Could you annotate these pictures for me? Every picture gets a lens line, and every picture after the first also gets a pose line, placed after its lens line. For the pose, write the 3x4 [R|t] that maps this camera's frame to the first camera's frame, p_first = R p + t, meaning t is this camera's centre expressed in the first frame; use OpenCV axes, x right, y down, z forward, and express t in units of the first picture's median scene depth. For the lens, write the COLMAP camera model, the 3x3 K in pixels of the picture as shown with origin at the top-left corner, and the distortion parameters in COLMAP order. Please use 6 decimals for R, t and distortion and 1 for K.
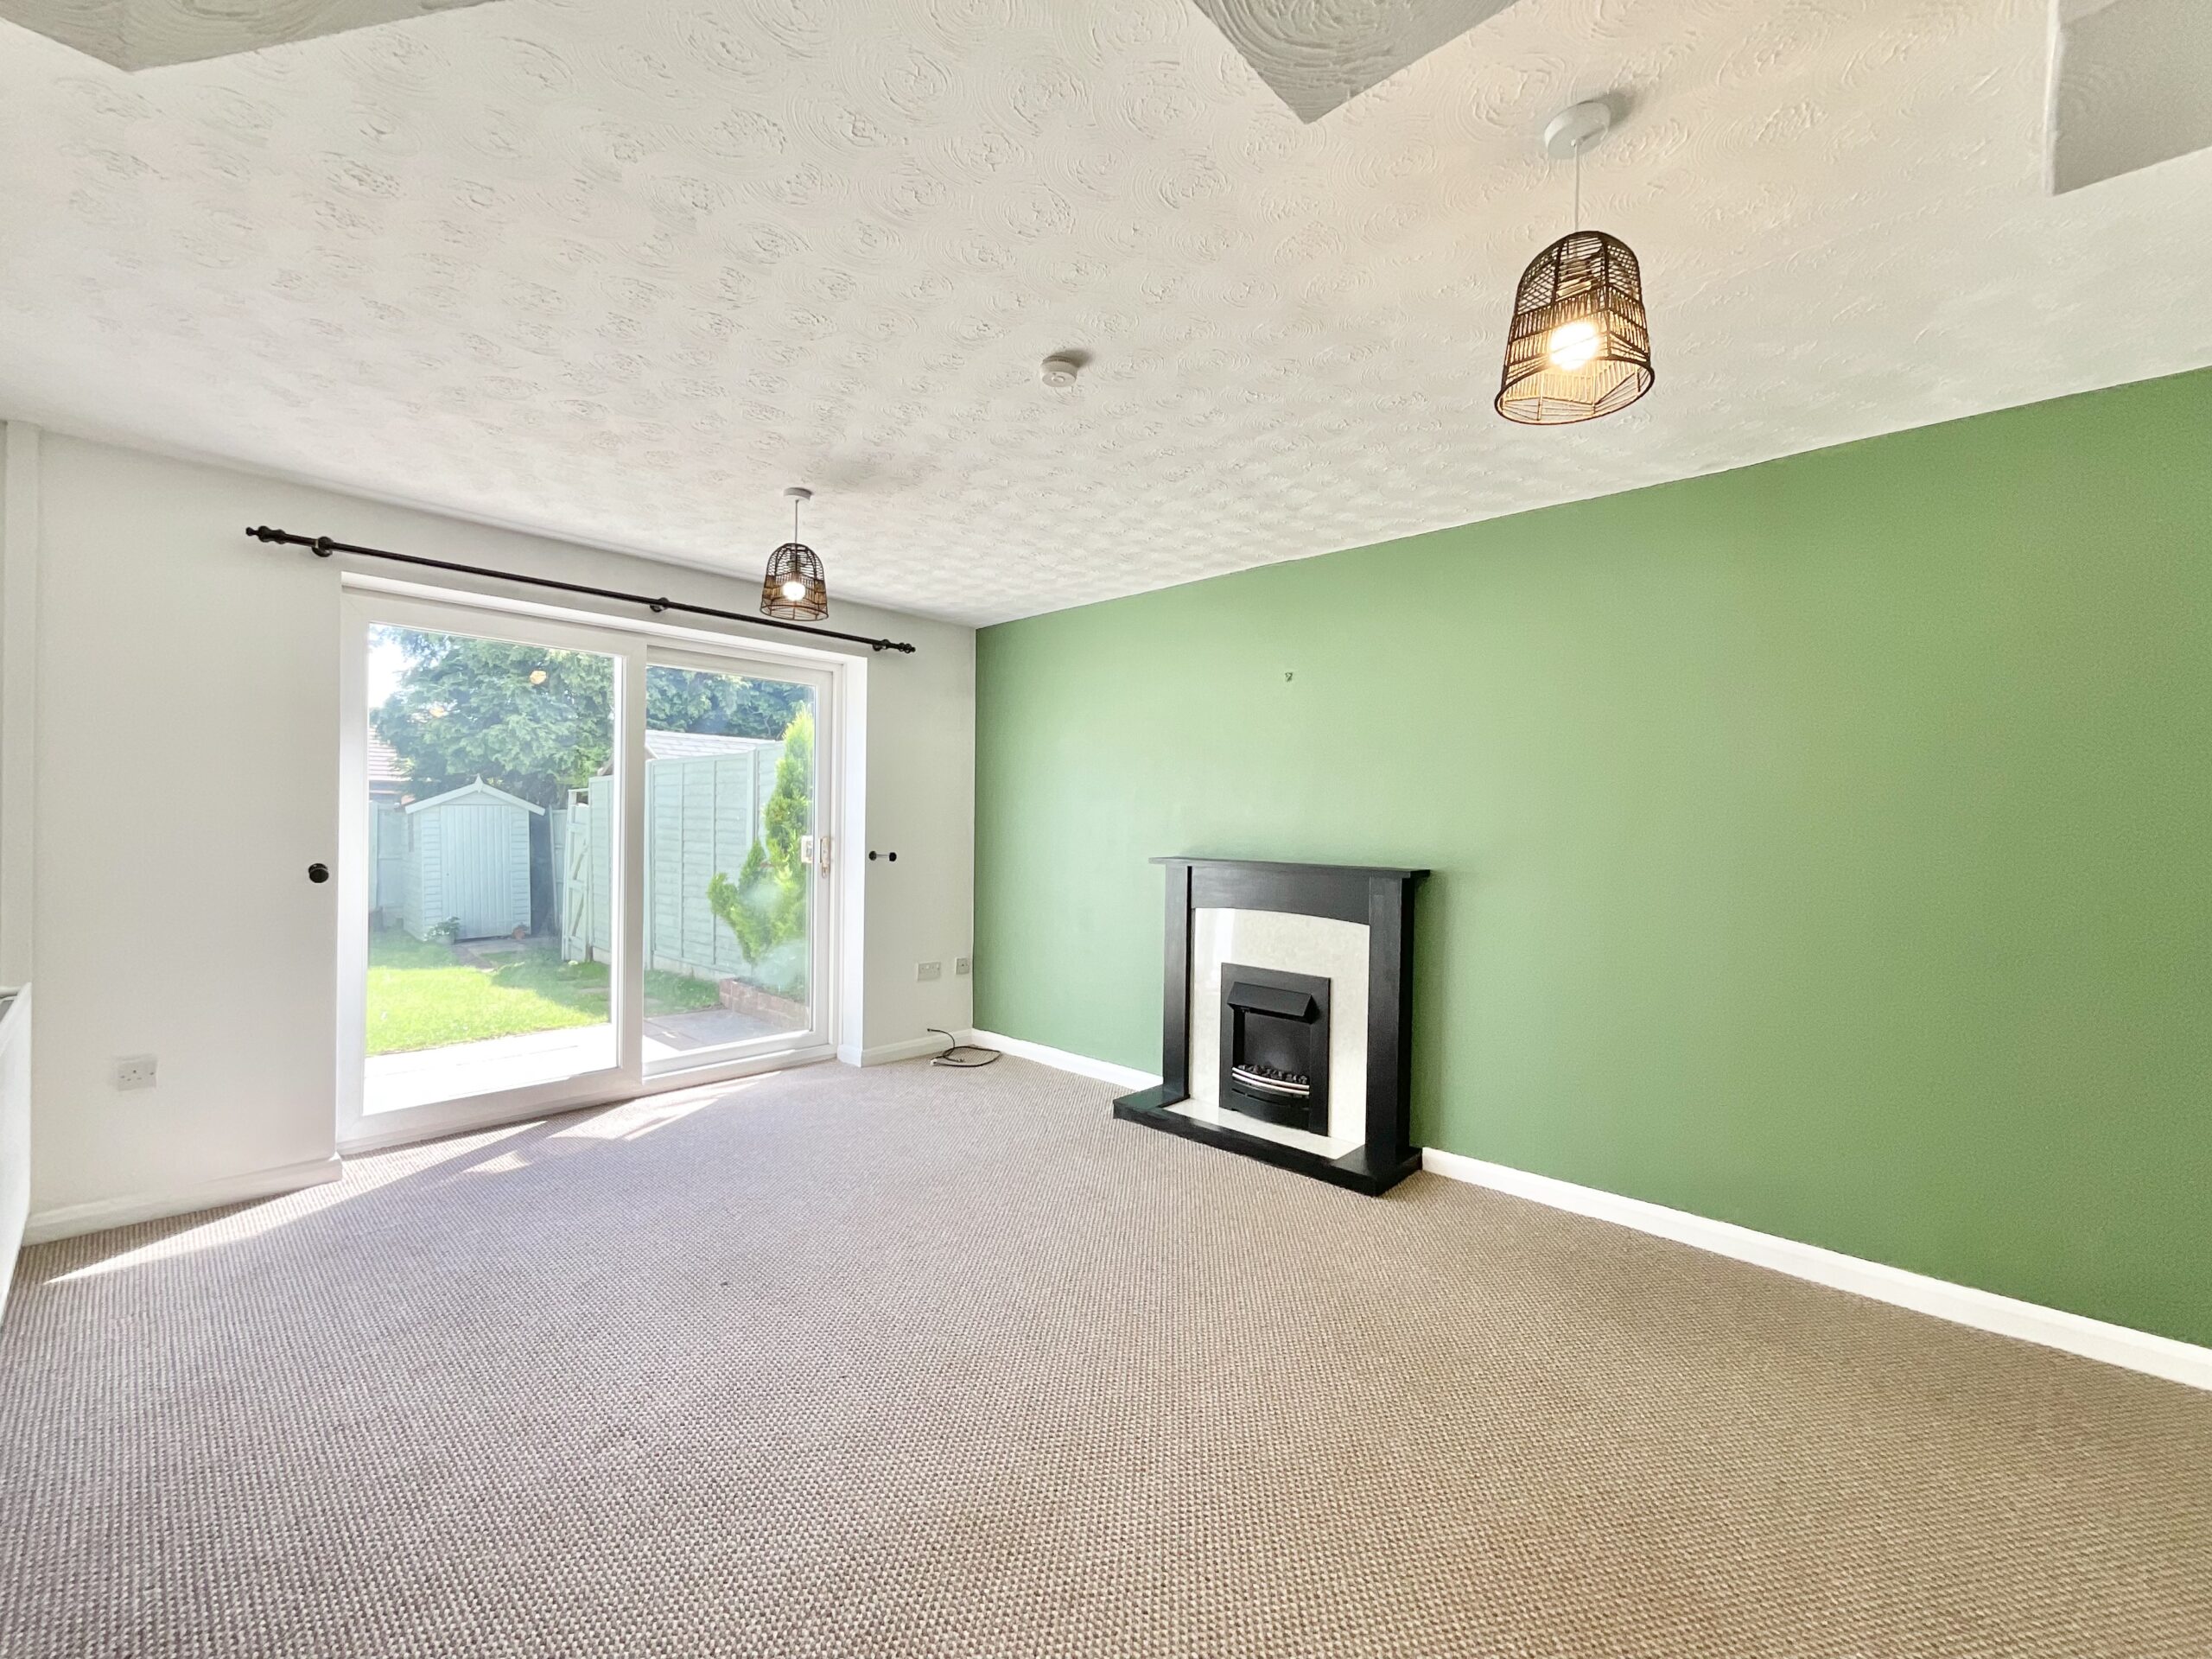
lens RADIAL K [[903.2, 0, 1080.5], [0, 903.2, 829.1], [0, 0, 1]] dist [-0.010916, 0.000082]
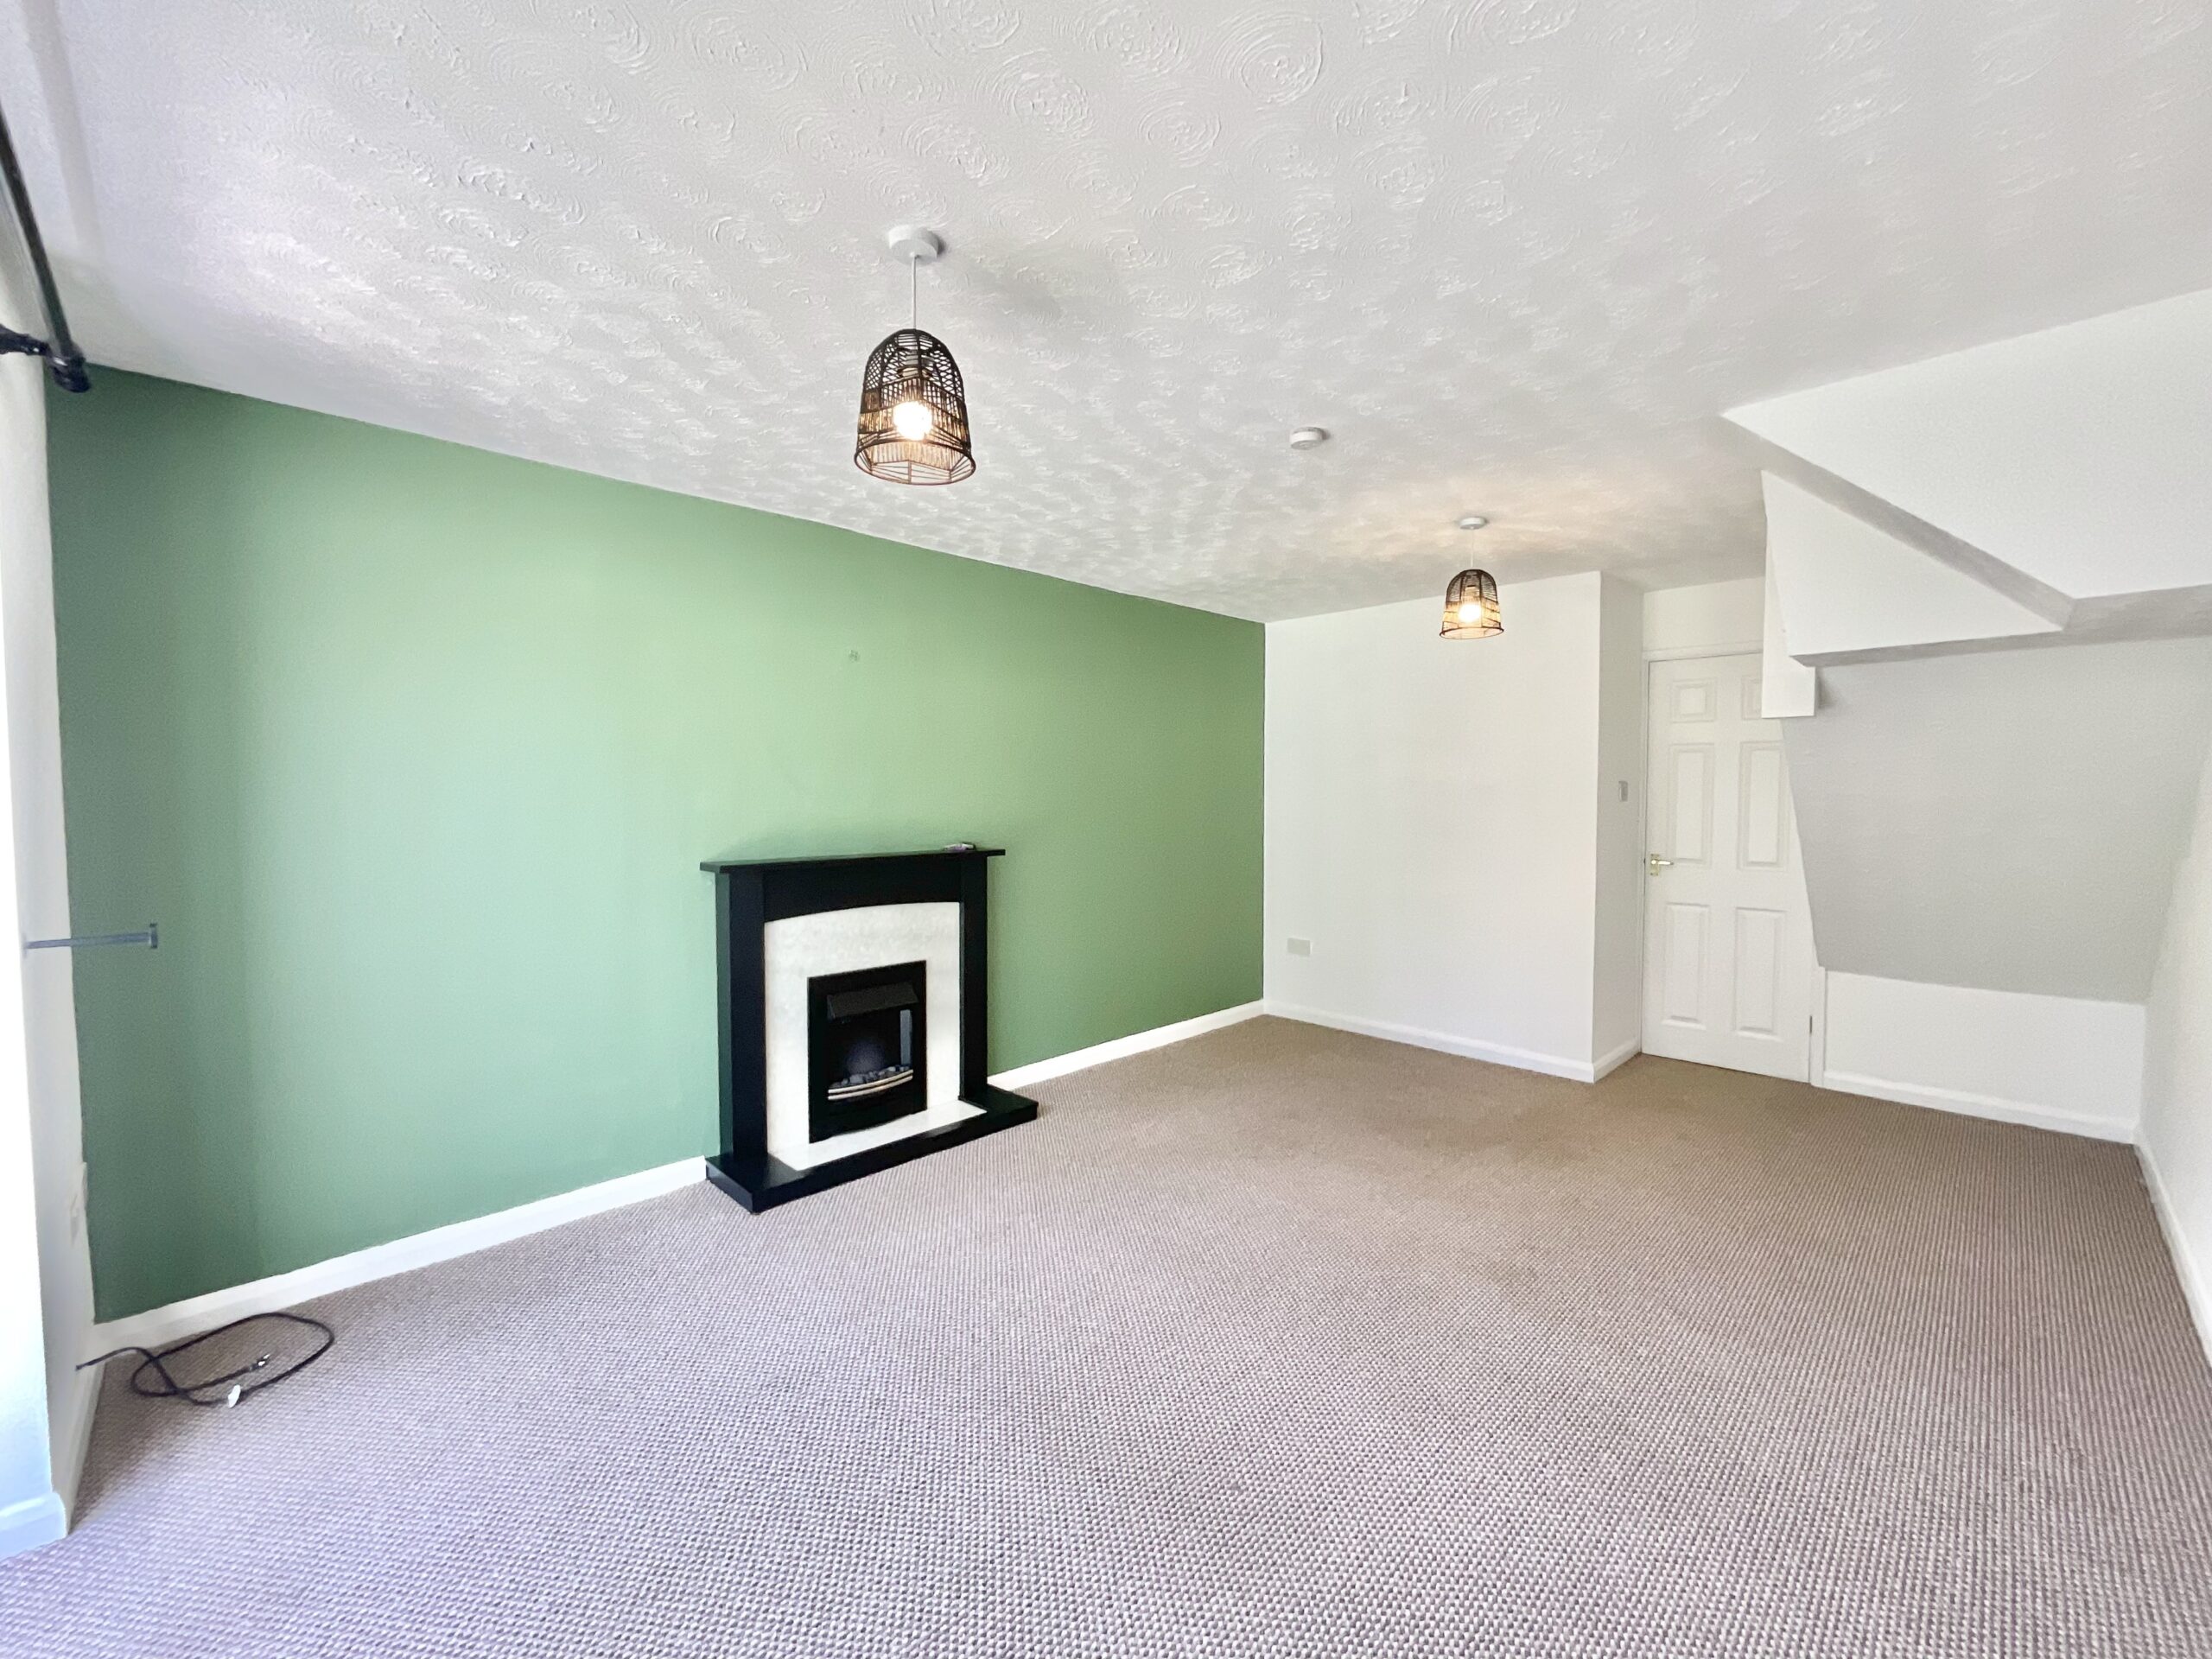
lens RADIAL K [[907.9, 0, 1102.8], [0, 907.9, 826.2], [0, 0, 1]] dist [-0.011226, 0.010663]
pose [[0.026360, -0.045019, 0.998638, -0.541433], [0.017650, 0.998851, 0.044563, -0.022738], [-0.999497, 0.016451, 0.027124, 0.542090]]
